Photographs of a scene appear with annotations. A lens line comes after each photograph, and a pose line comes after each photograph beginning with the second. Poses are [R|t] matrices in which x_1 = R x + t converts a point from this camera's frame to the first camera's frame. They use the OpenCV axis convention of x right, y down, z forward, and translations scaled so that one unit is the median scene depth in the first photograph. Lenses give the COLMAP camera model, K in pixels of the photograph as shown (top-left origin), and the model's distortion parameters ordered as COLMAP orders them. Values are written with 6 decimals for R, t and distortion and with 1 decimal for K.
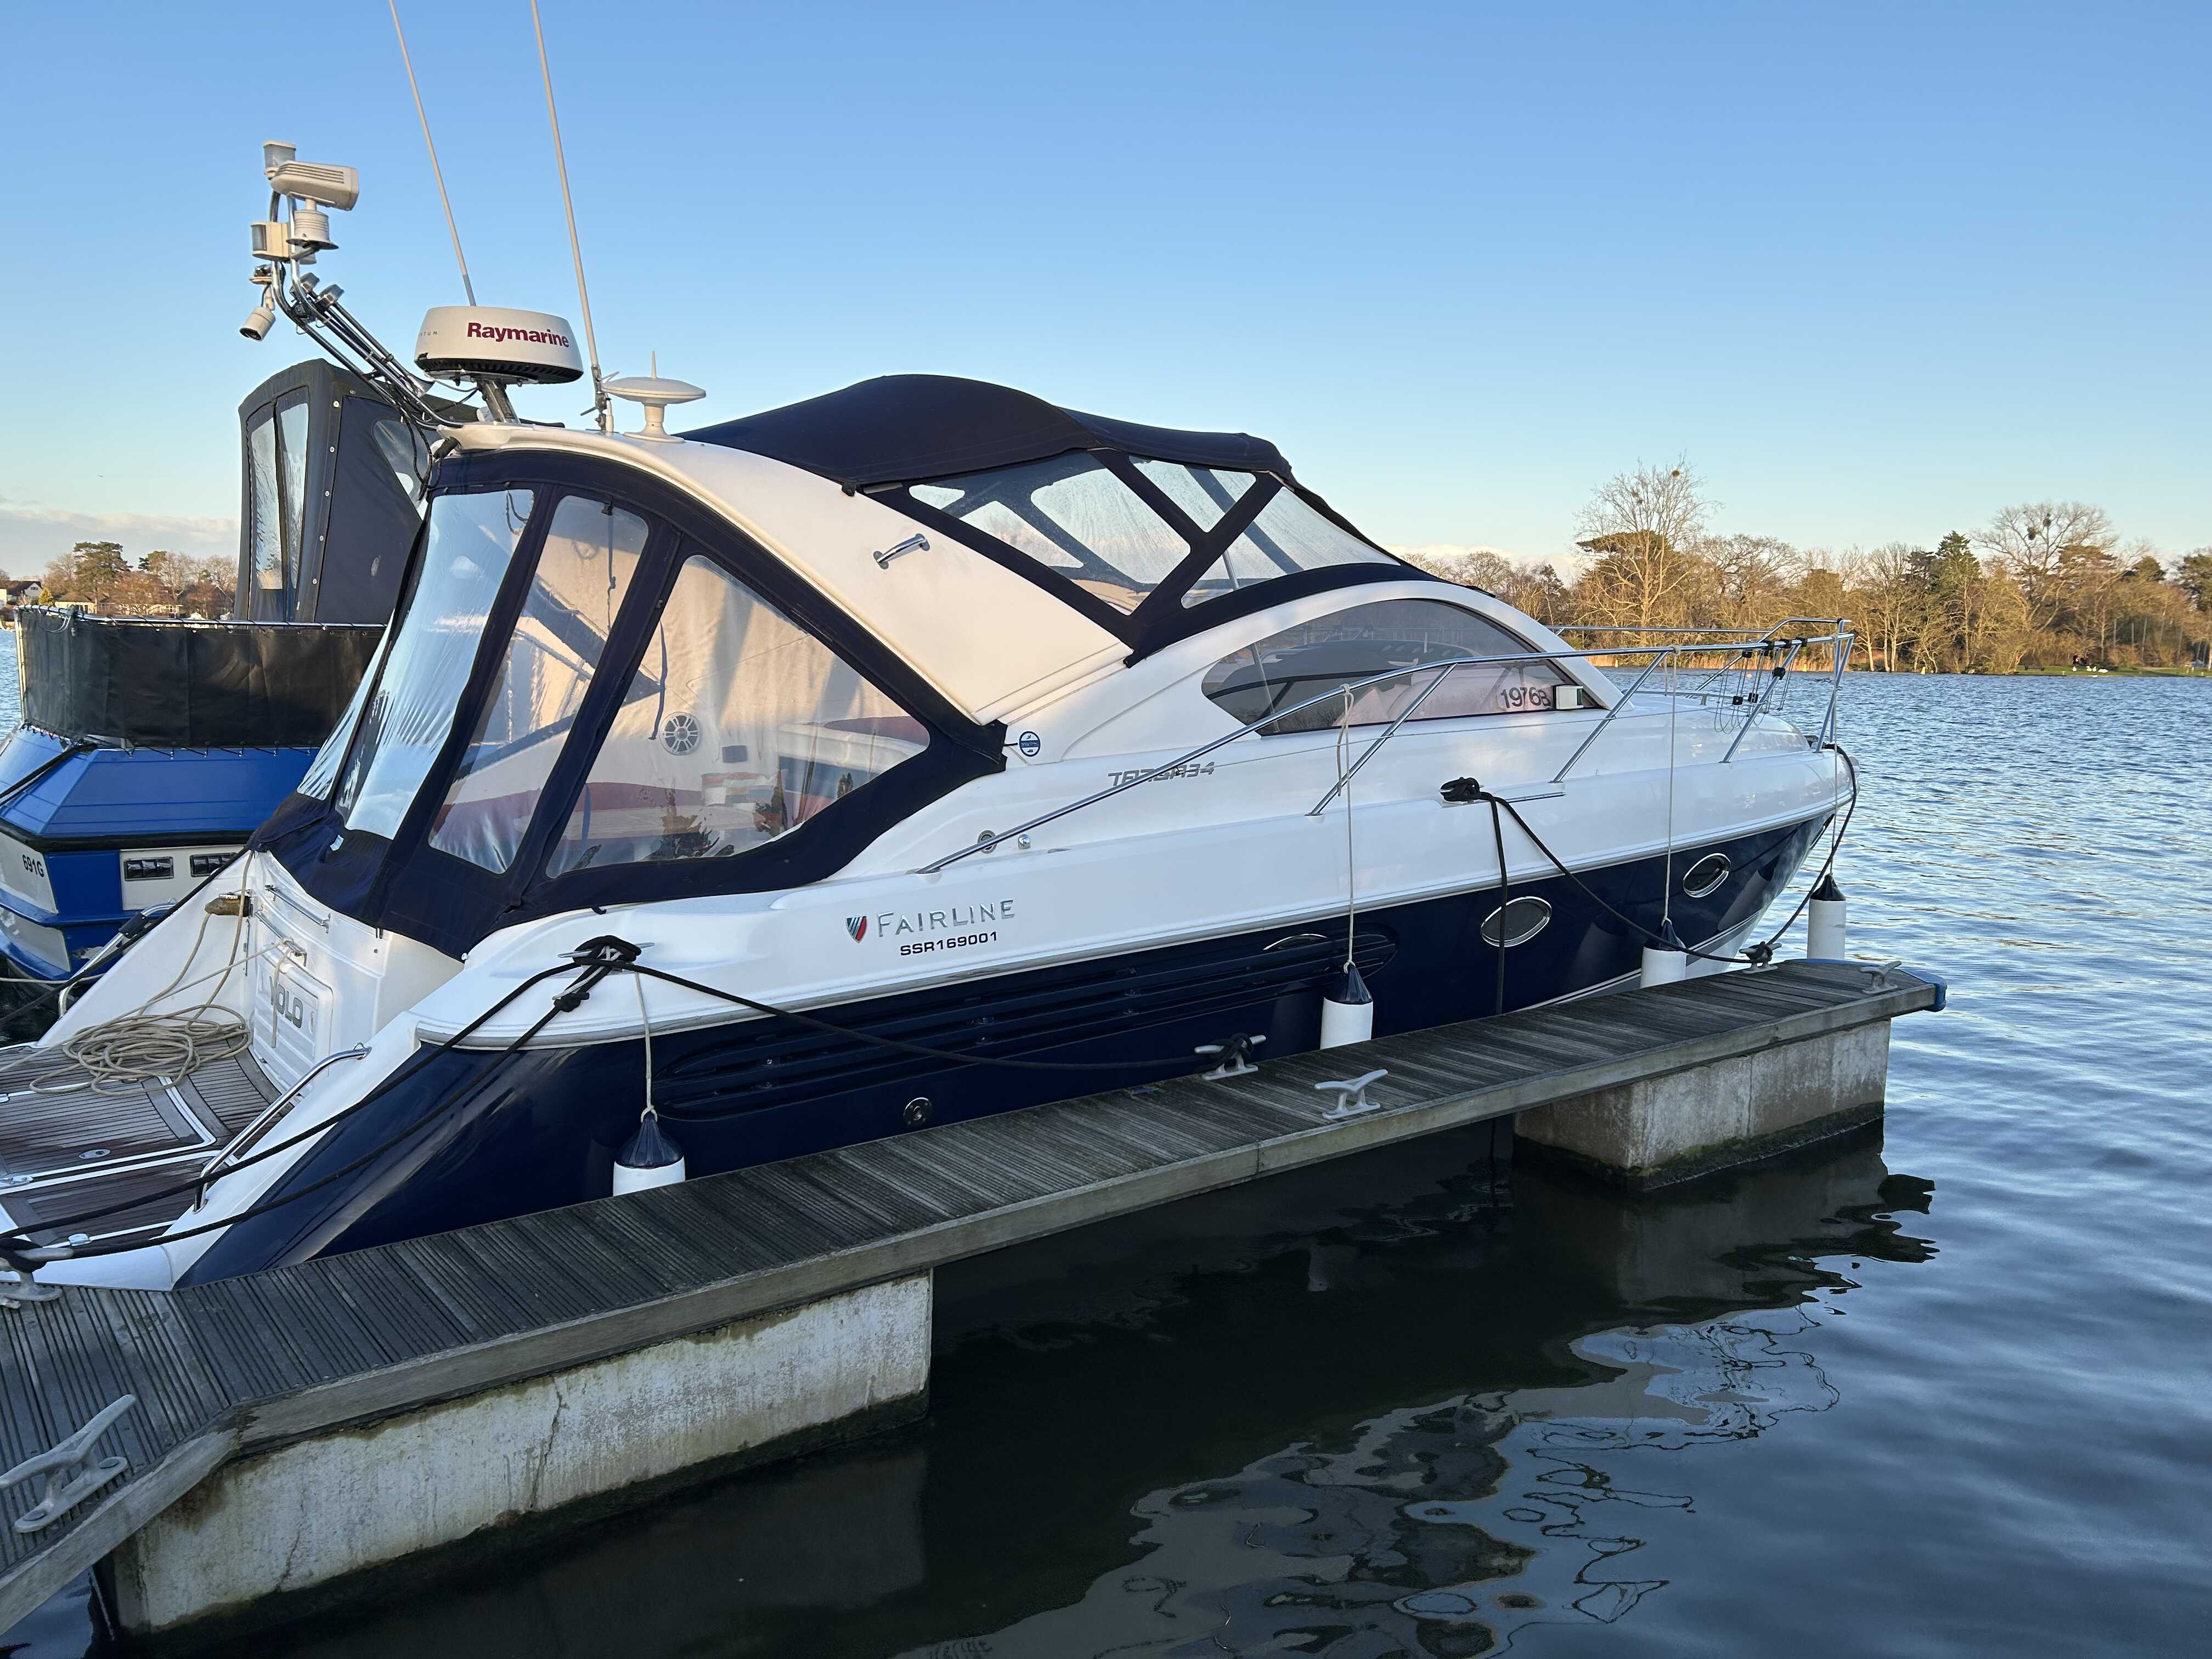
lens RADIAL K [[1665.5, 0, 1130.4], [0, 1665.5, 888.5], [0, 0, 1]] dist [0.048996, -0.057634]
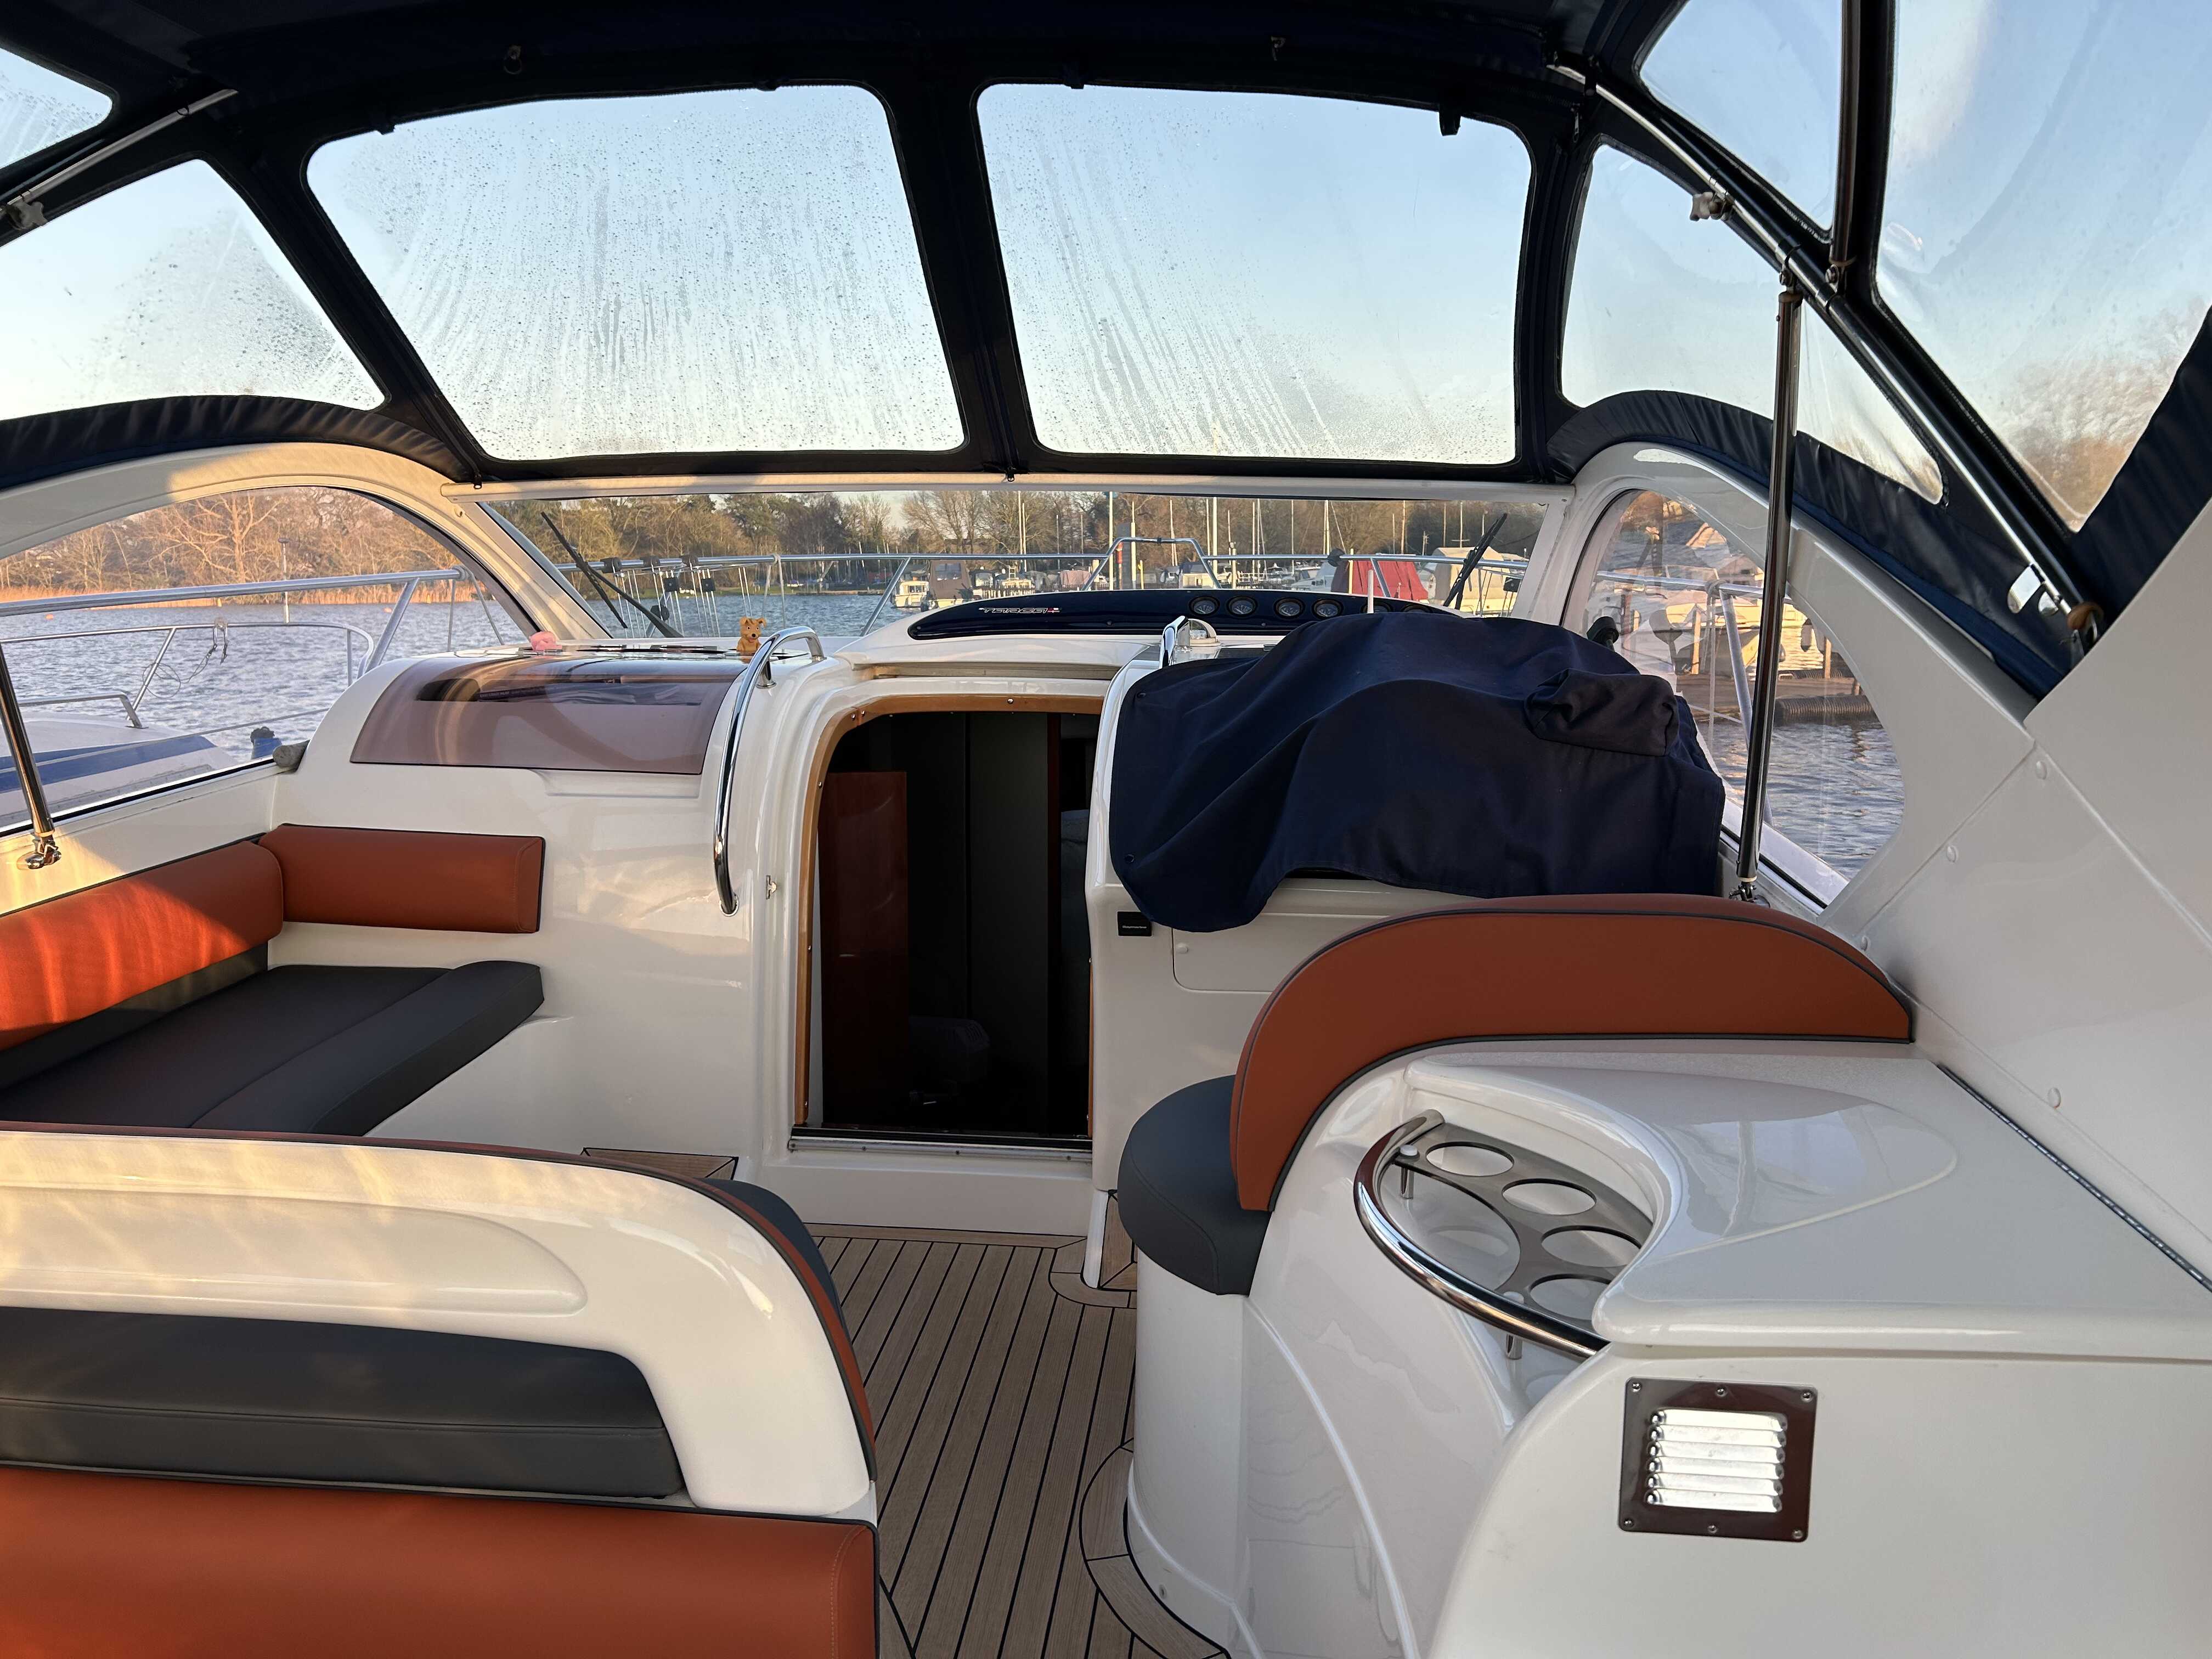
lens RADIAL K [[1665.5, 0, 1108.2], [0, 1665.5, 846.3], [0, 0, 1]] dist [0.048996, -0.057634]
pose [[0.711239, -0.146281, 0.687562, -0.250223], [0.135494, 0.988295, 0.070103, -0.149692], [-0.689768, 0.043301, 0.722734, 0.905902]]
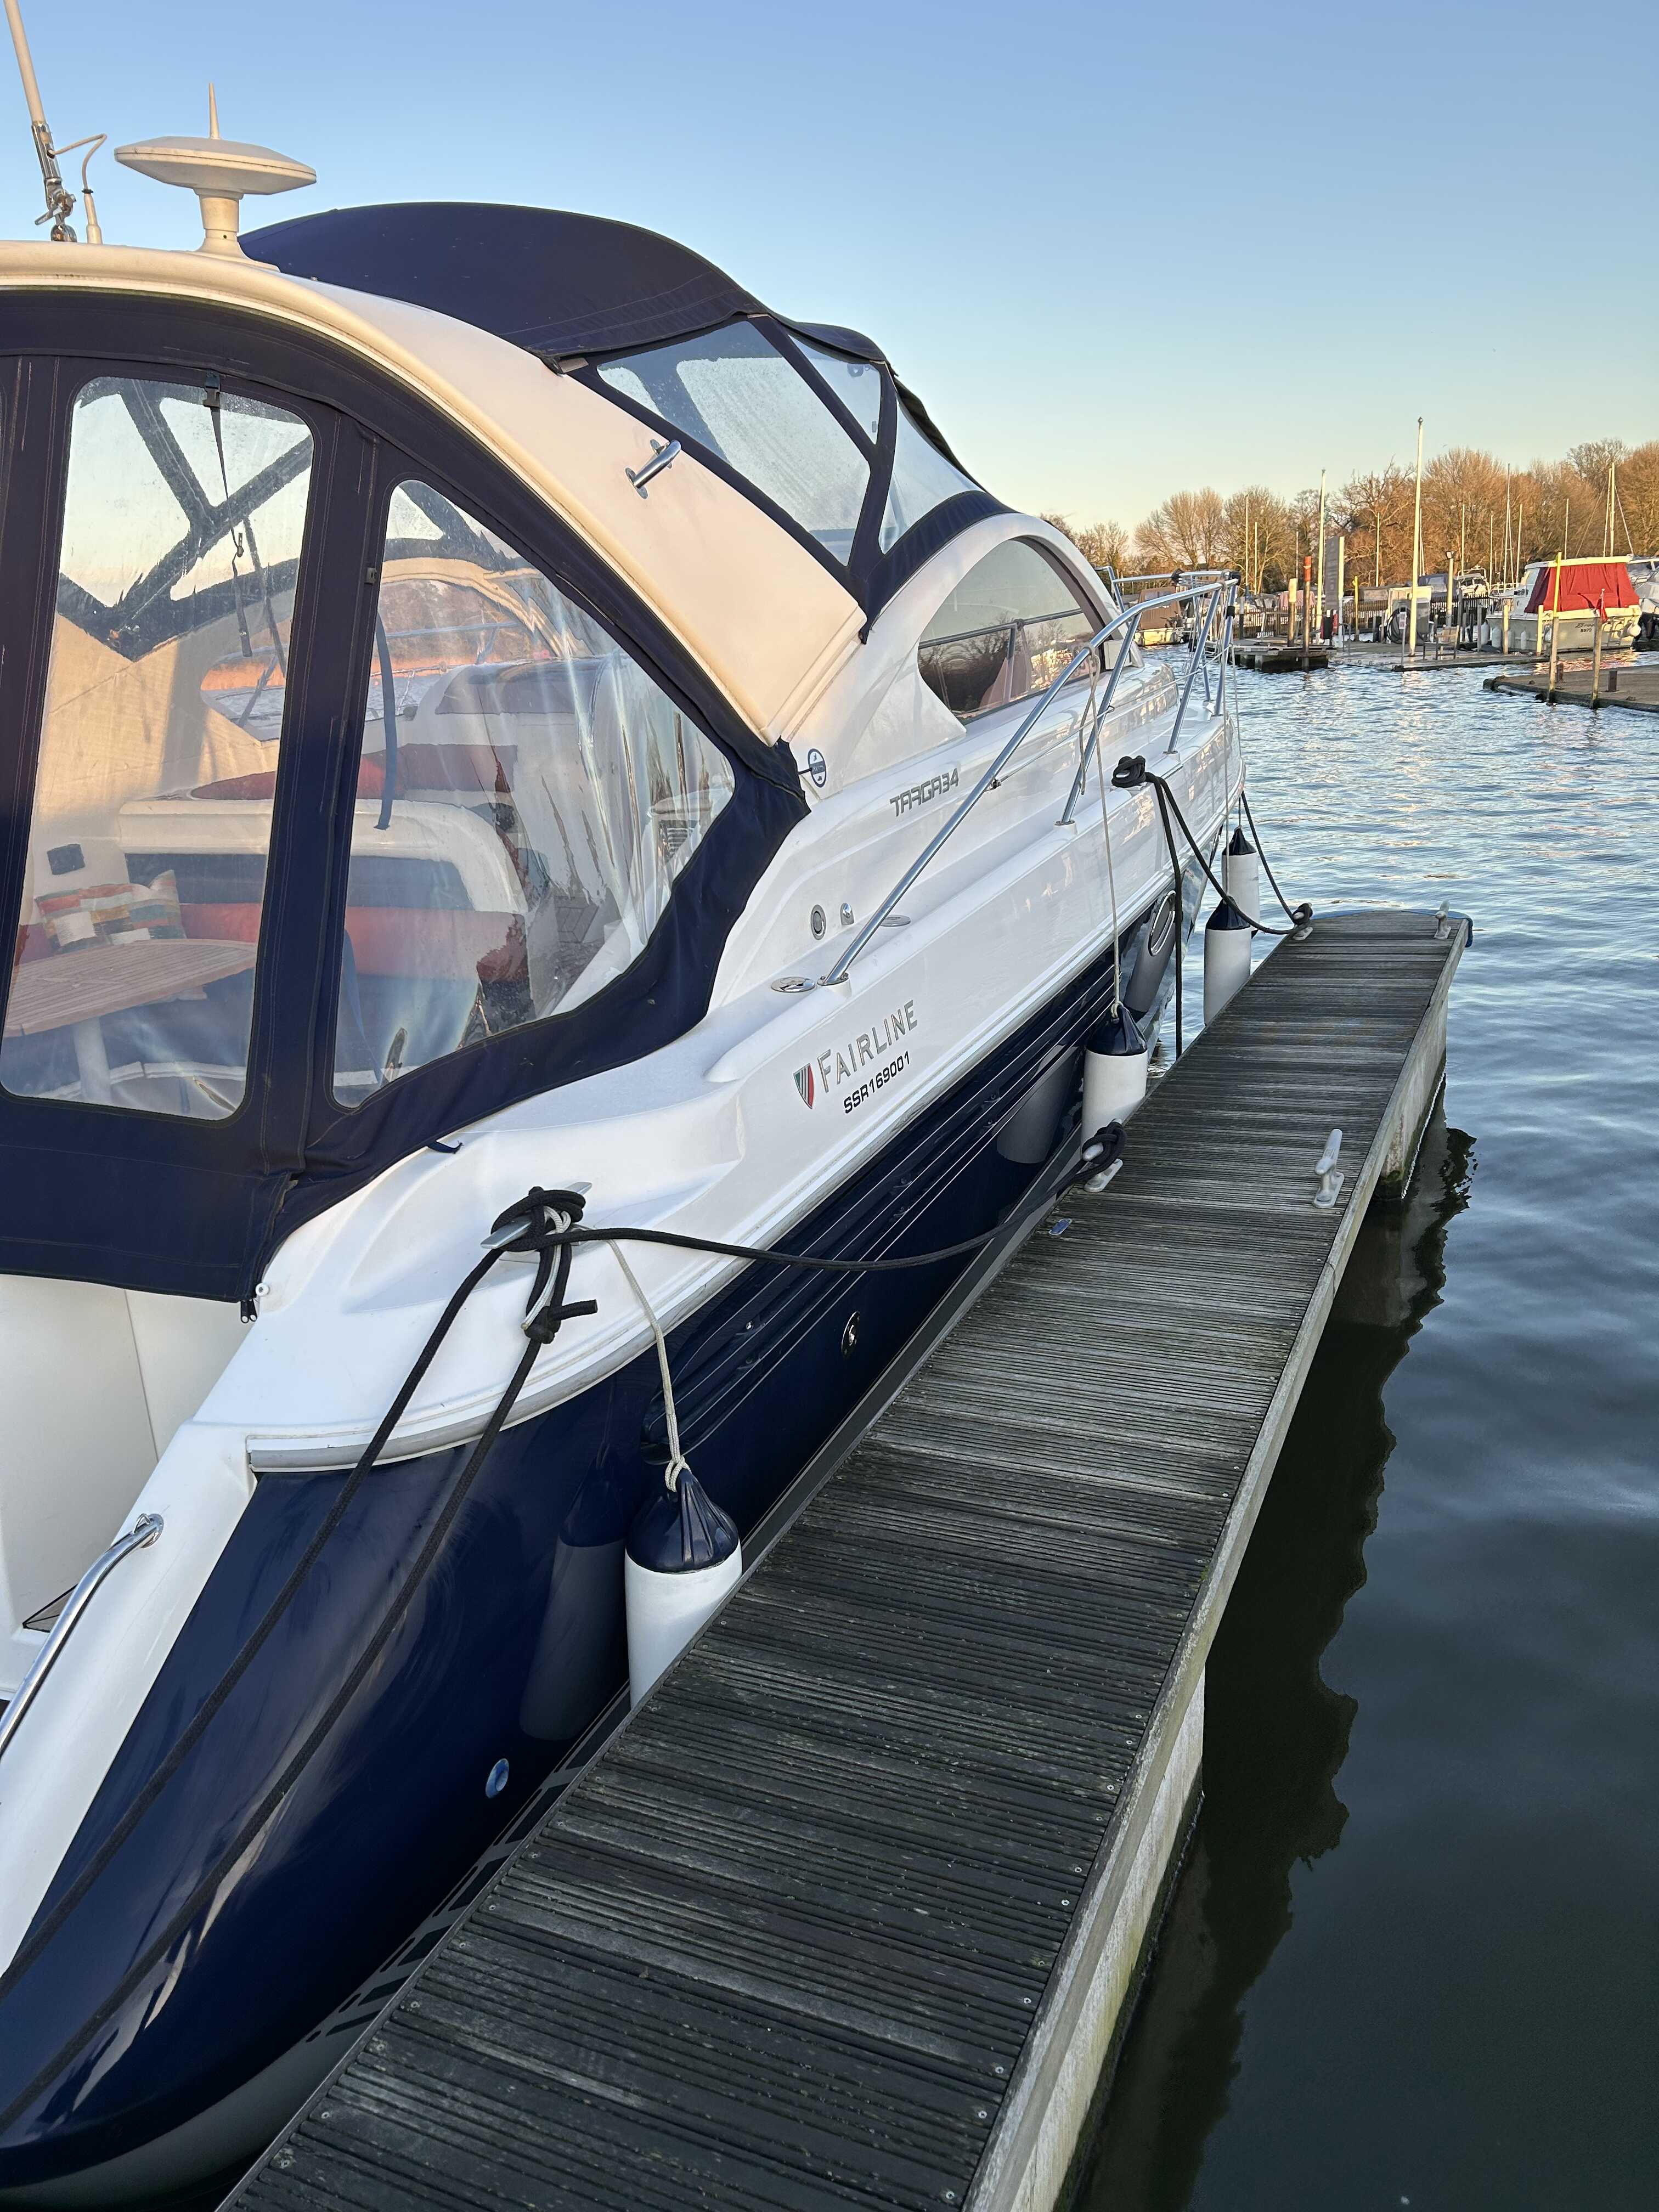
lens RADIAL K [[1665.5, 0, 827.1], [0, 1665.5, 1111.1], [0, 0, 1]] dist [0.048996, -0.057634]
pose [[0.885641, -0.204228, 0.417050, -0.336029], [0.153069, 0.976294, 0.153034, -0.049157], [-0.438417, -0.071696, 0.895907, 0.352225]]
